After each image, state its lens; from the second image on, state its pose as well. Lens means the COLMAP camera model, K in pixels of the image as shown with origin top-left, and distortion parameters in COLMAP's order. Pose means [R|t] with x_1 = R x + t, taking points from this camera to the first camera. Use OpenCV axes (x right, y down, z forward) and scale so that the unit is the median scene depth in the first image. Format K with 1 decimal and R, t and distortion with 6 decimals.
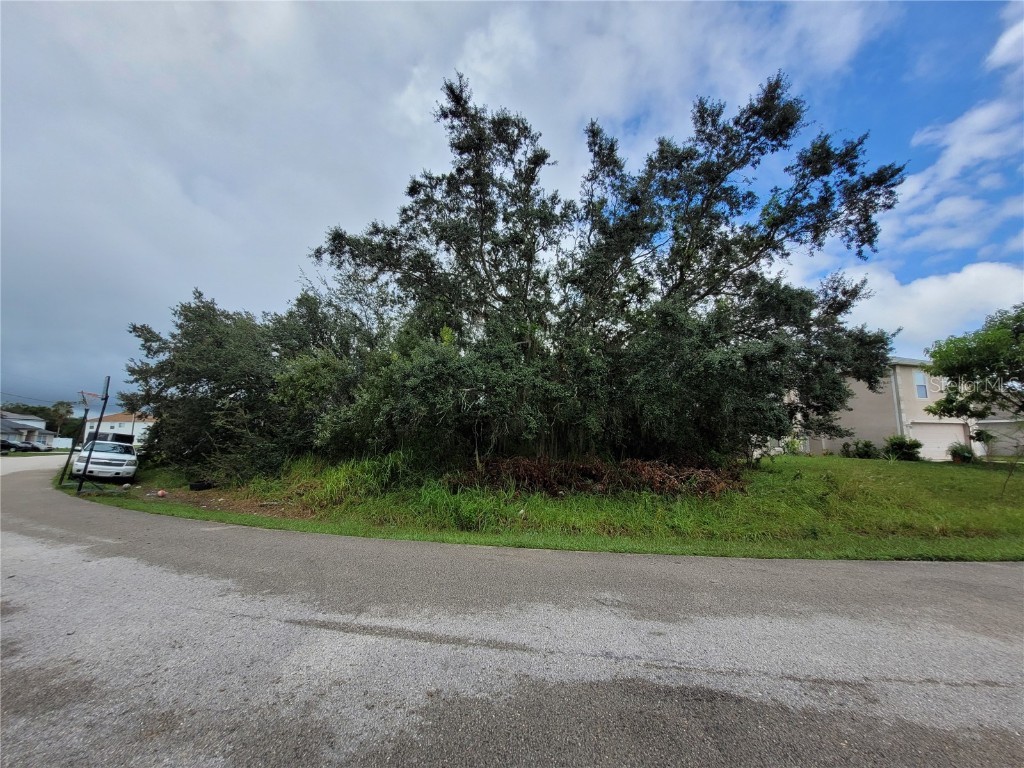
lens RADIAL K [[410.5, 0, 506.7], [0, 410.5, 386.1], [0, 0, 1]] dist [0.002437, 0.000176]
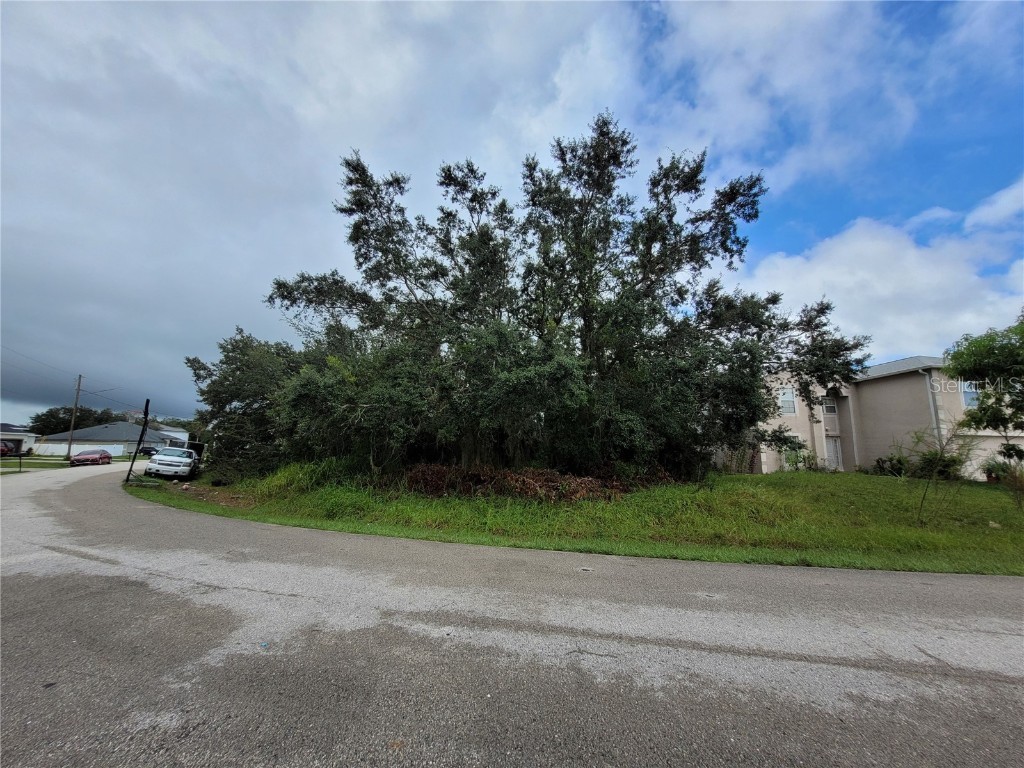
lens RADIAL K [[406.1, 0, 496.6], [0, 406.1, 384.3], [0, 0, 1]] dist [0.001902, 0.000129]
pose [[0.977793, -0.022625, -0.208347, 0.310414], [0.015012, 0.999163, -0.038052, -0.000813], [0.209033, 0.034080, 0.977314, -0.048905]]
